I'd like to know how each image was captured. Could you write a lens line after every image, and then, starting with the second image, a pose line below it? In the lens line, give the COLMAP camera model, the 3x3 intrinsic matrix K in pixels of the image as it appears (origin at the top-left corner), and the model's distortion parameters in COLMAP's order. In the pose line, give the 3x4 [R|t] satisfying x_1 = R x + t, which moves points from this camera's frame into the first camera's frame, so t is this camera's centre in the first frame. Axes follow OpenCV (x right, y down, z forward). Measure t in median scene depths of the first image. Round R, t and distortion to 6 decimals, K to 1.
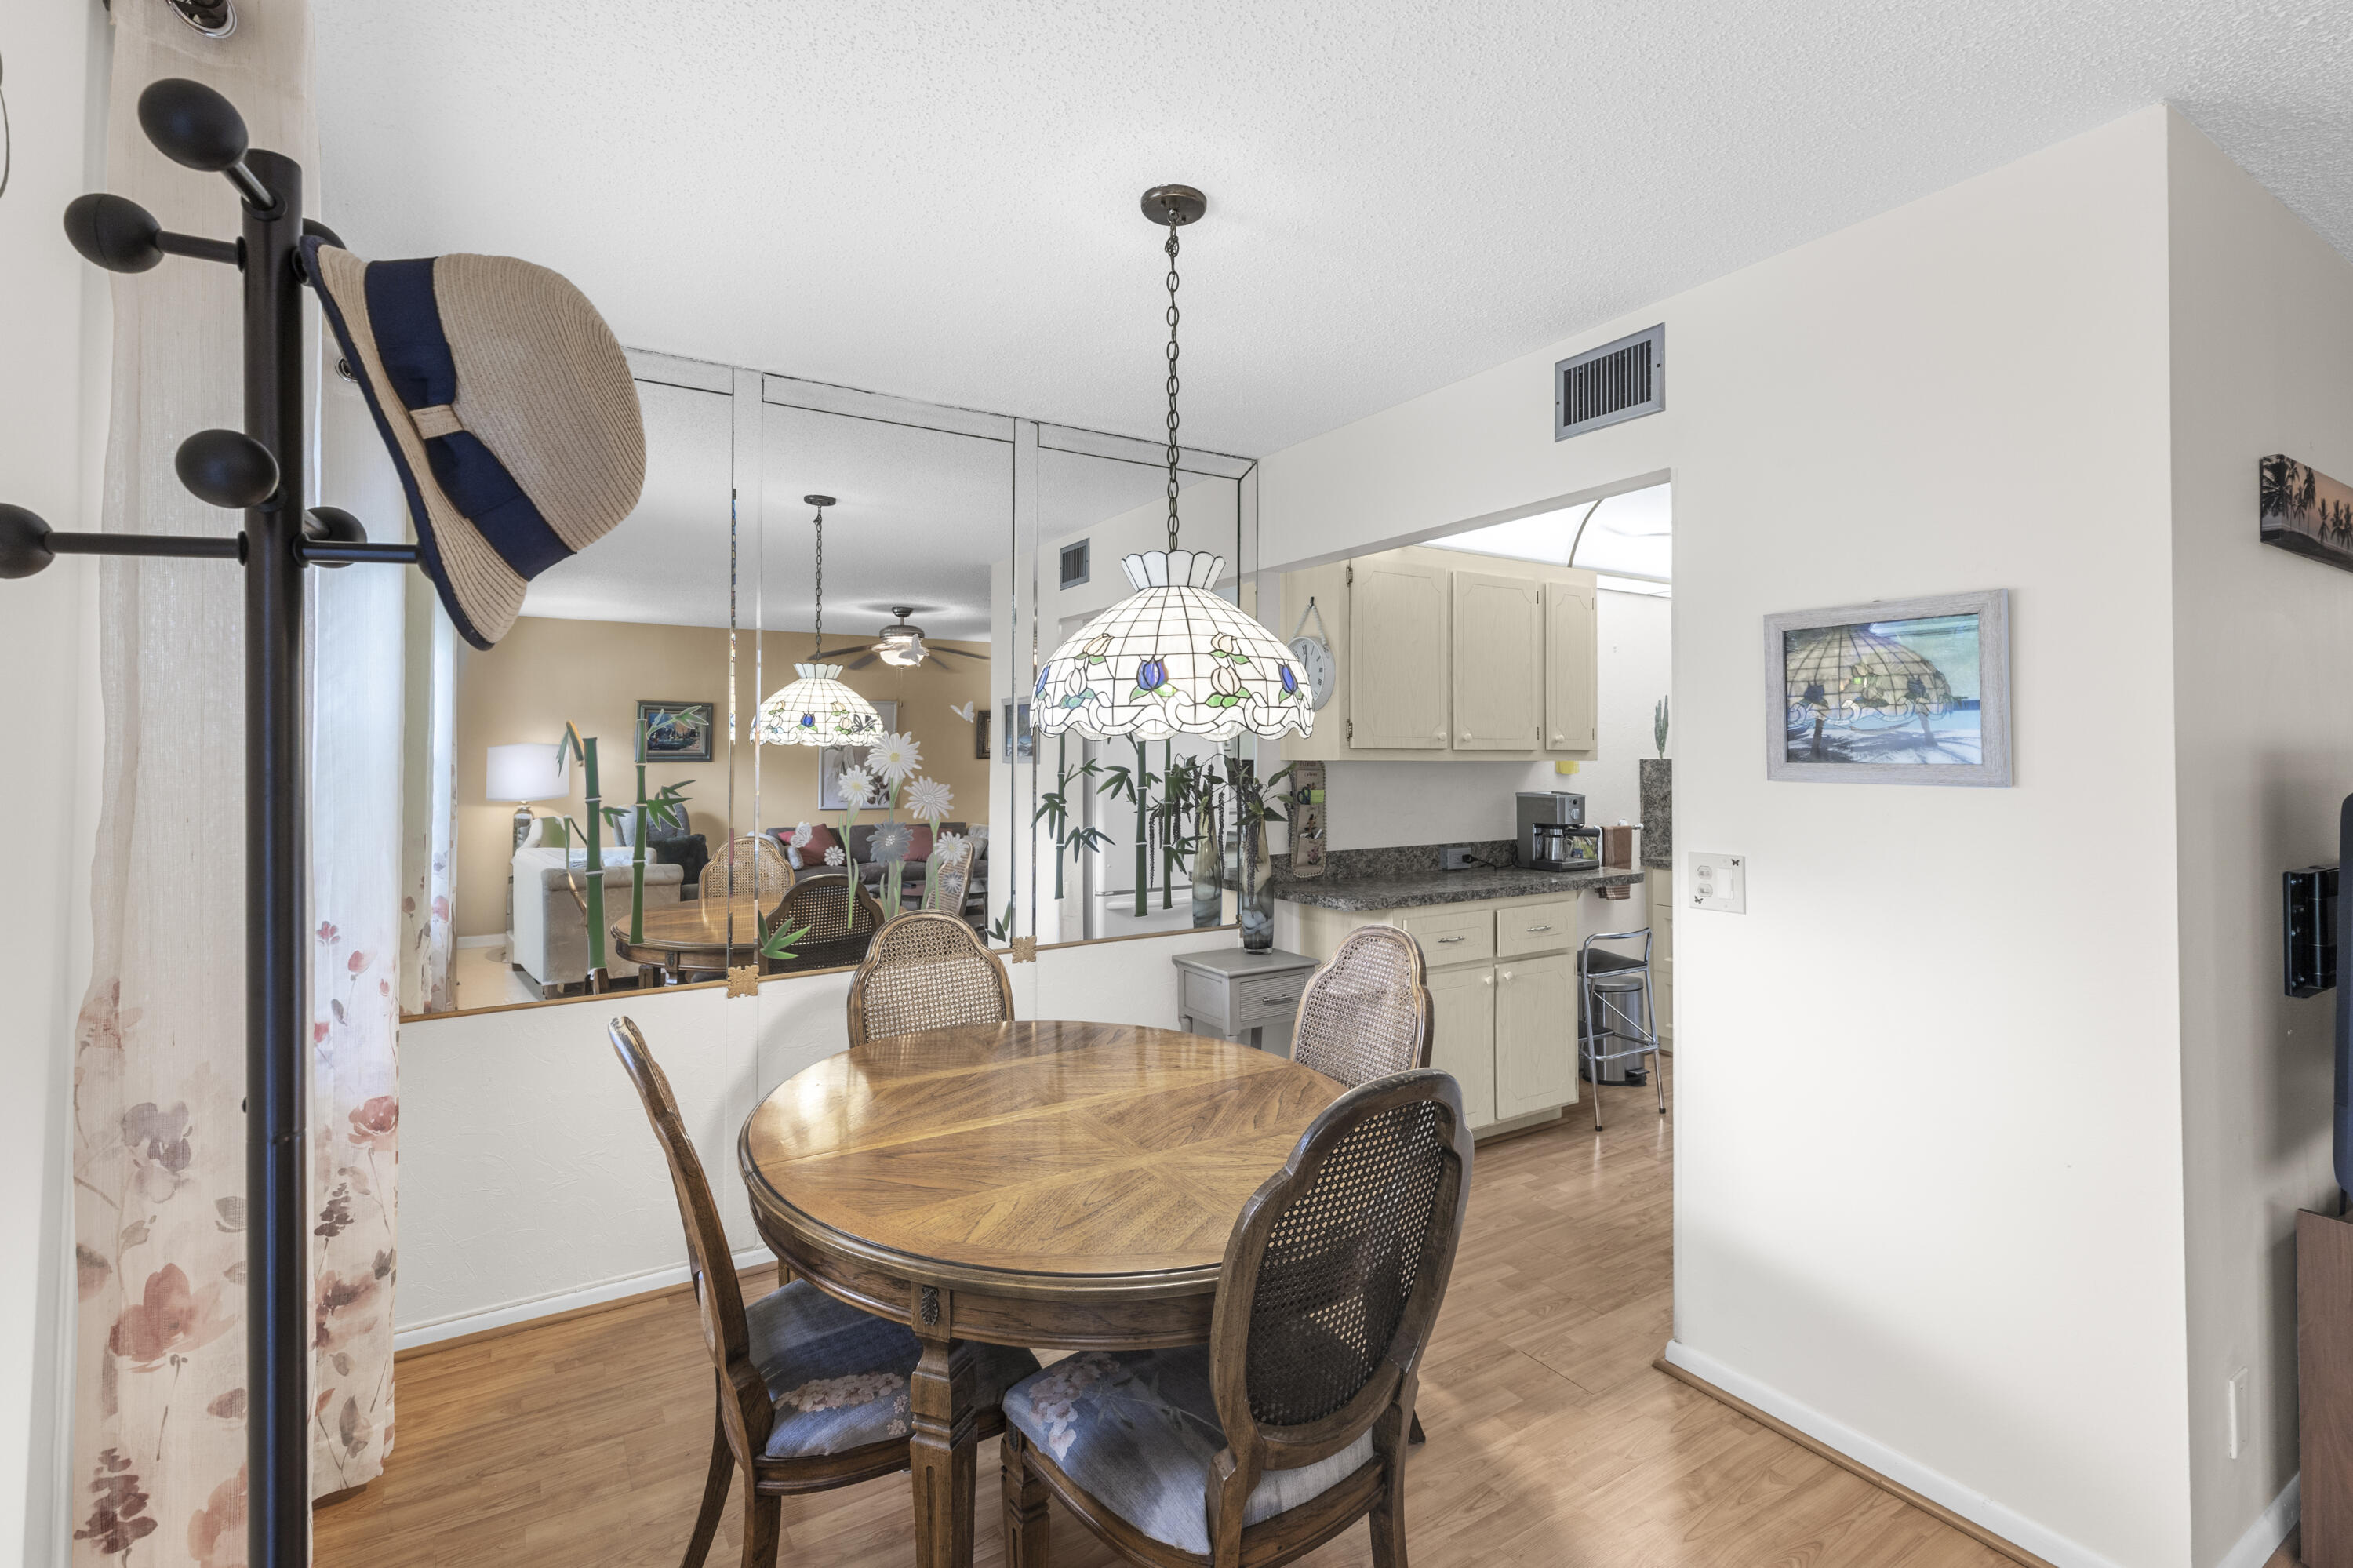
lens RADIAL K [[1065.7, 0, 1169.2], [0, 1065.7, 736.0], [0, 0, 1]] dist [0.002377, 0.000015]
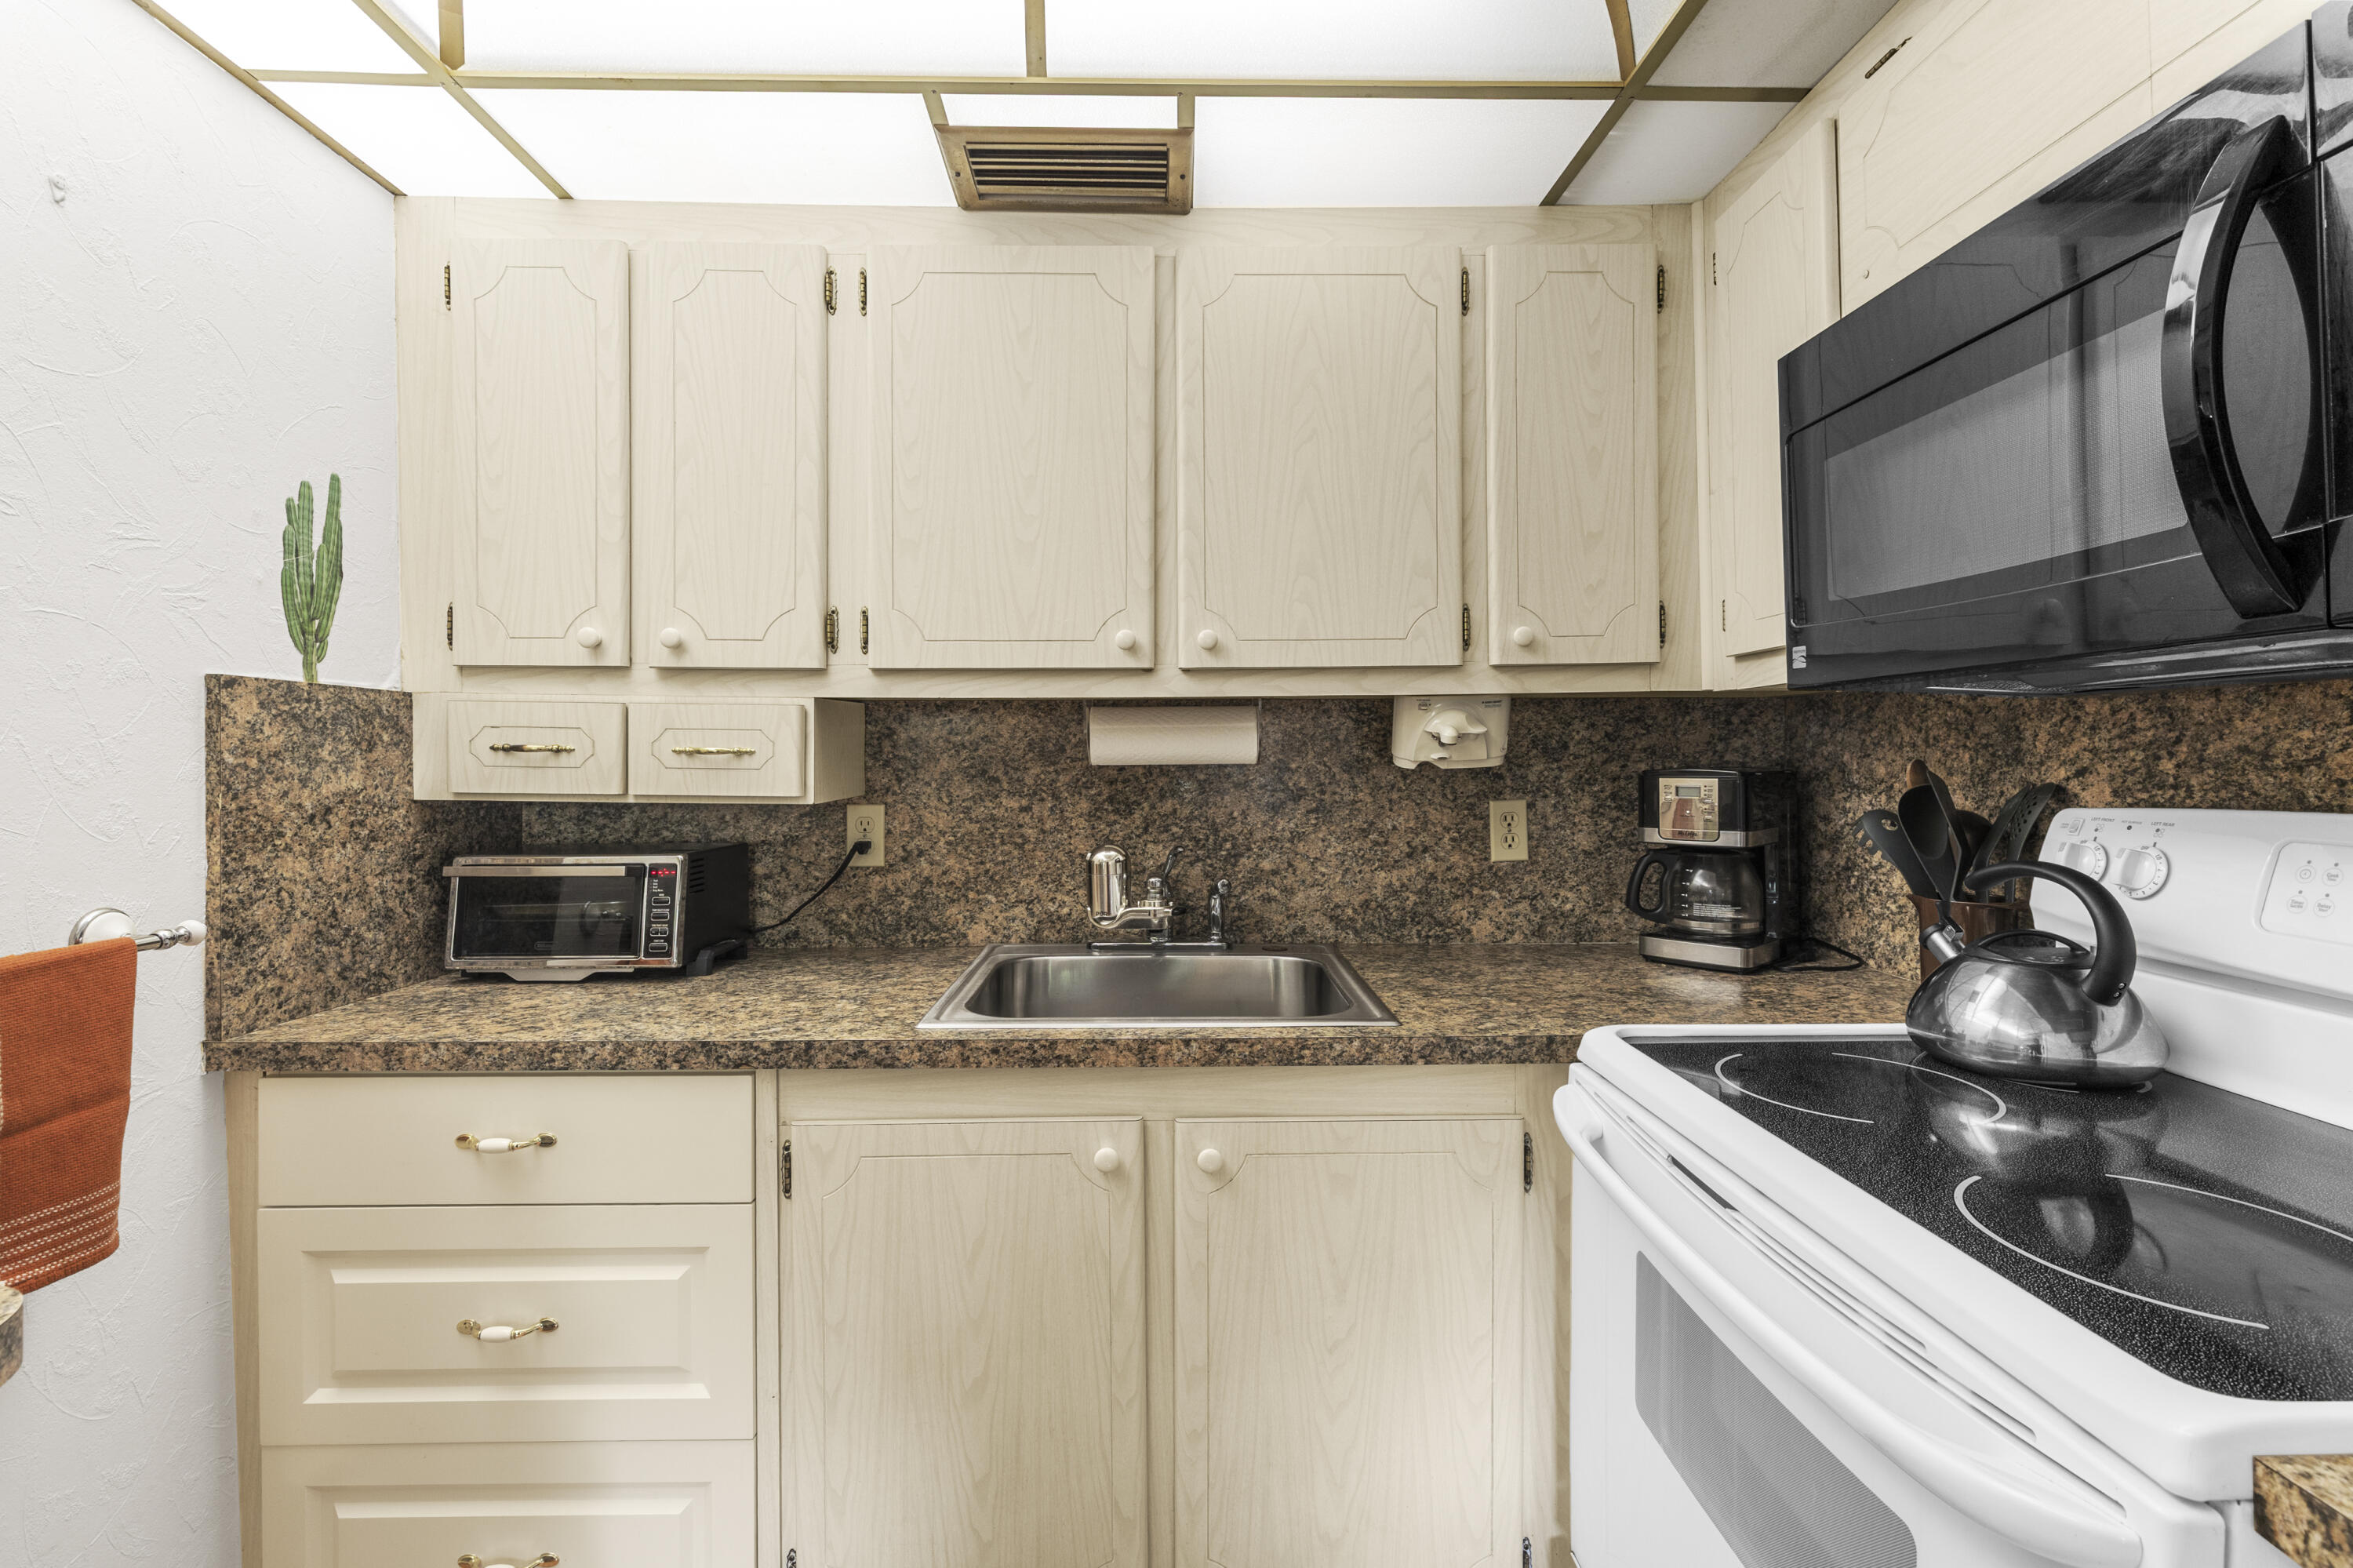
lens RADIAL K [[1065.7, 0, 1178.0], [0, 1065.7, 760.8], [0, 0, 1]] dist [0.002377, 0.000015]
pose [[0.506650, 0.001472, 0.862150, 0.416758], [-0.014882, 0.999864, 0.007038, 0.047303], [-0.862023, -0.016396, 0.506604, 0.816045]]
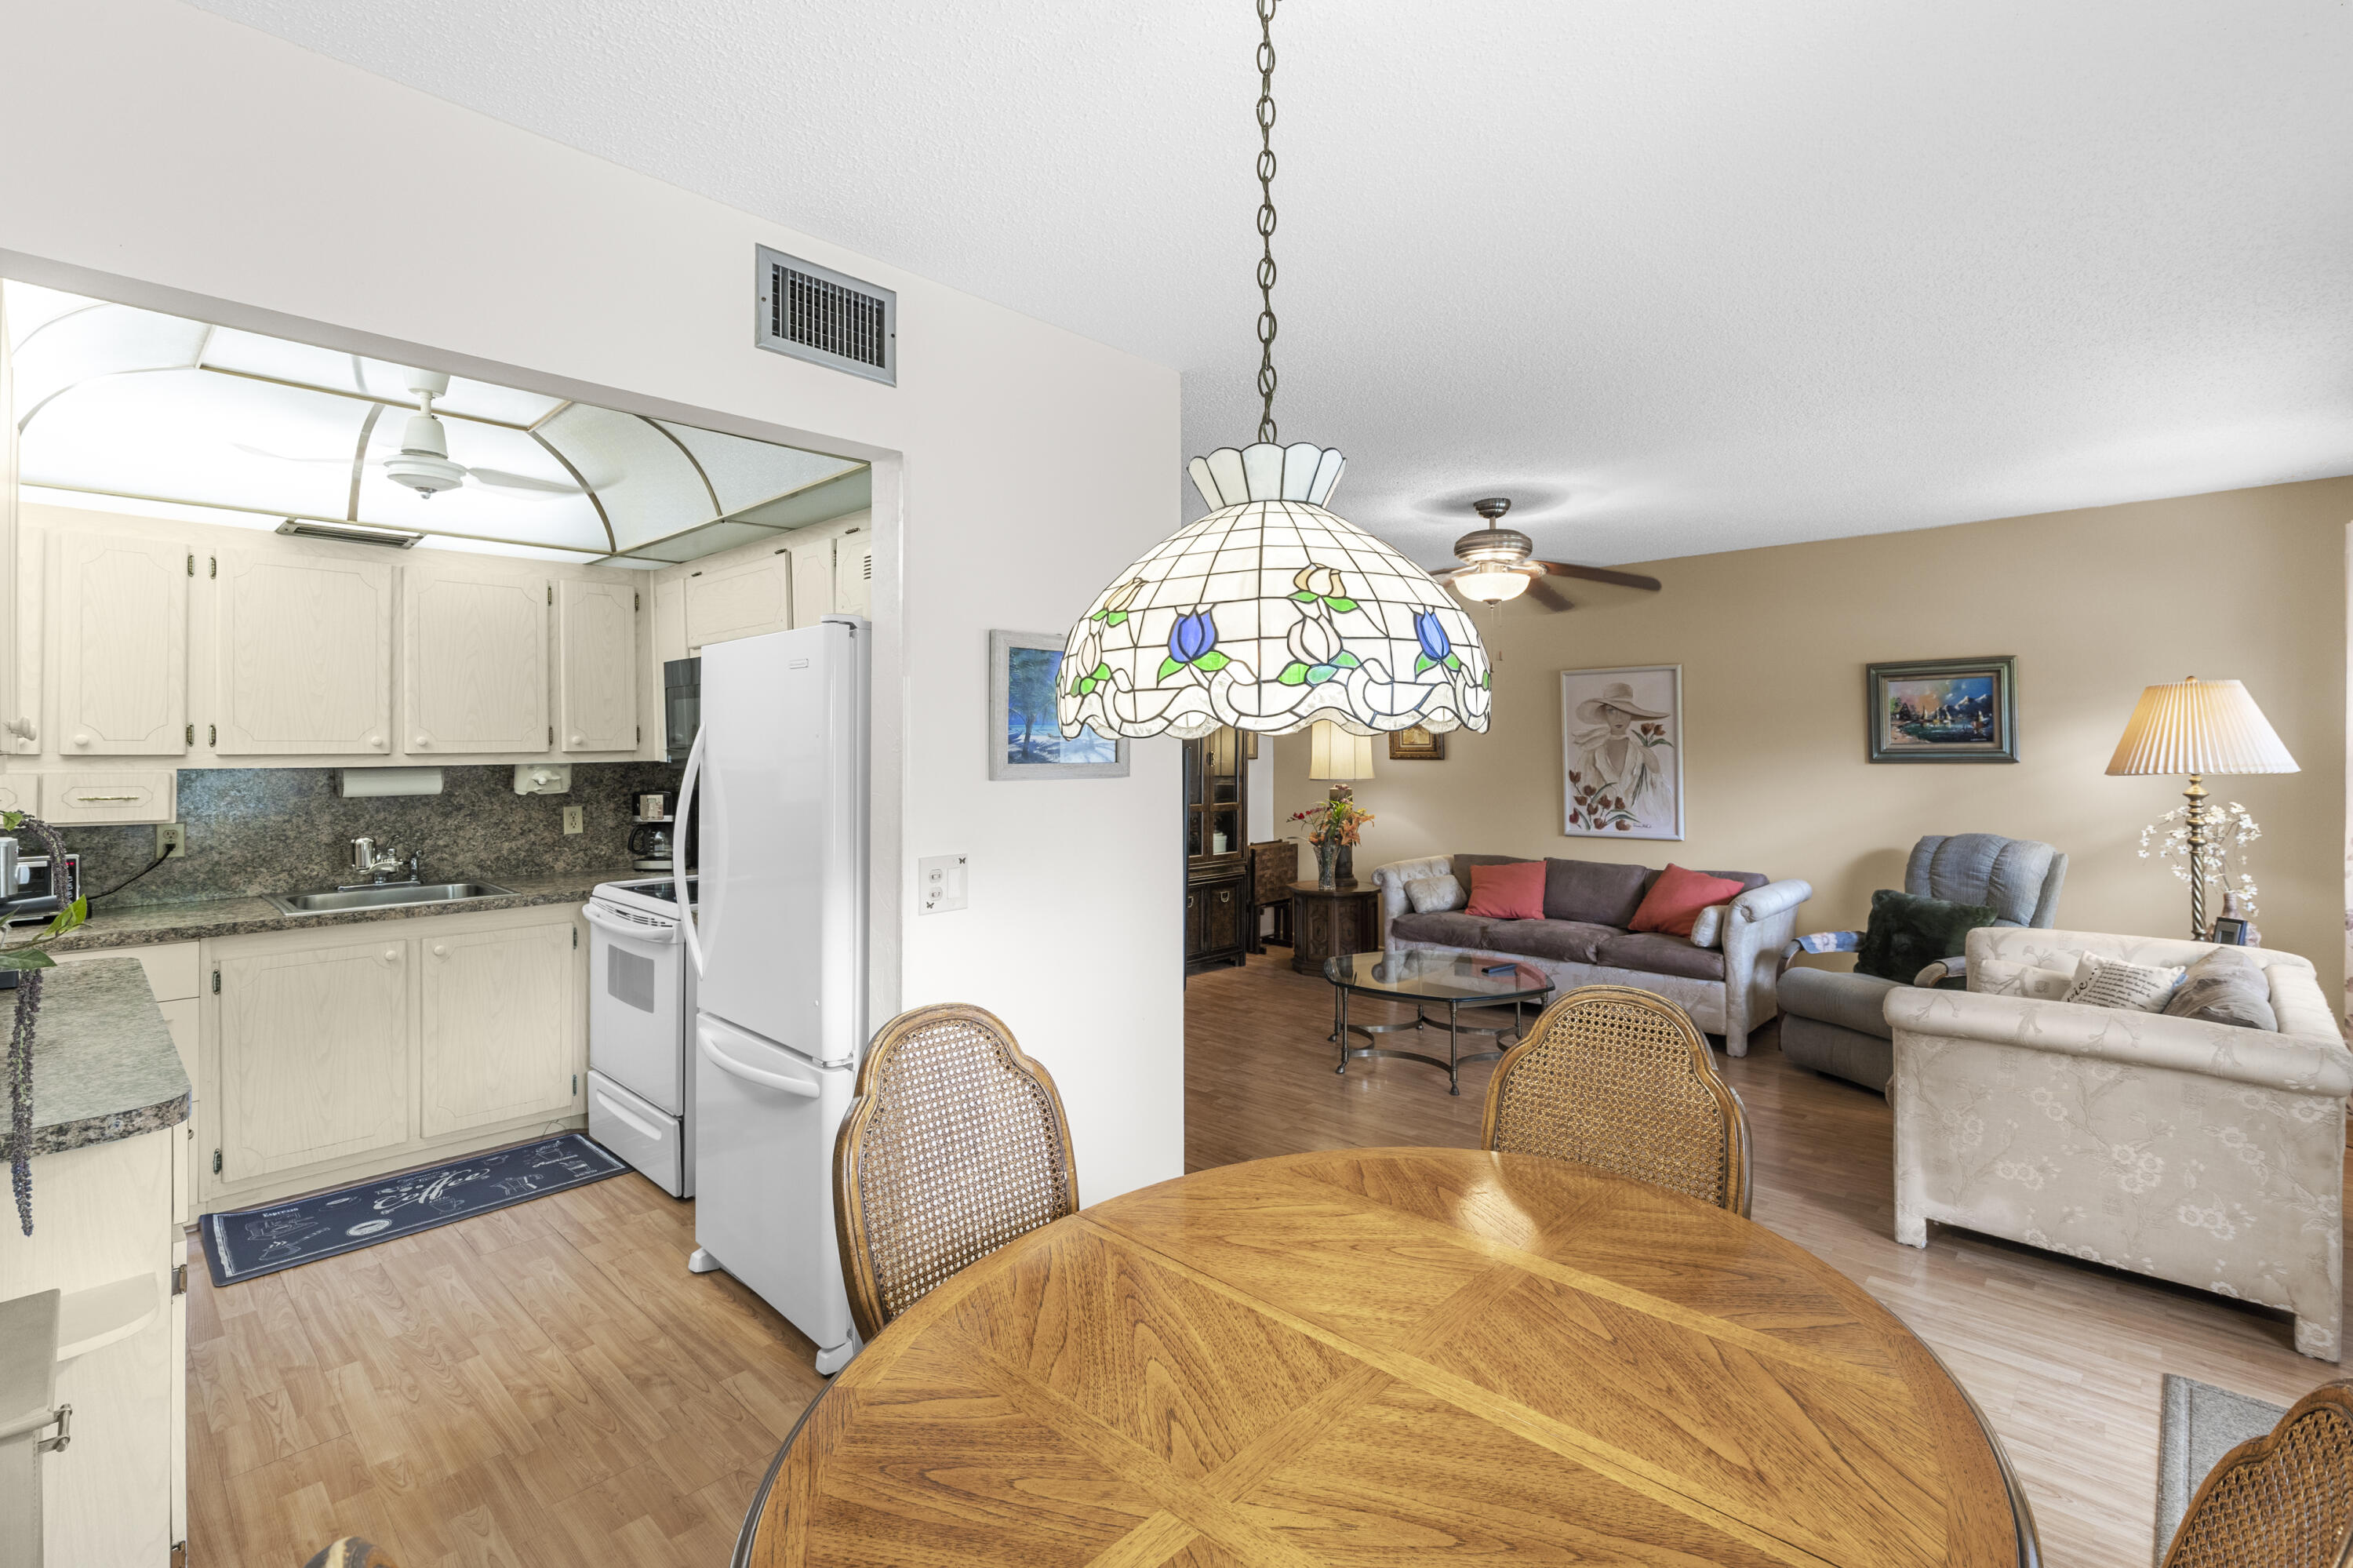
lens RADIAL K [[1065.7, 0, 1192.3], [0, 1065.7, 746.6], [0, 0, 1]] dist [0.002377, 0.000015]
pose [[-0.266183, 0.006694, 0.963899, -0.306951], [-0.011702, 0.999880, -0.010176, 0.008895], [-0.963851, -0.013989, -0.266073, 0.612728]]
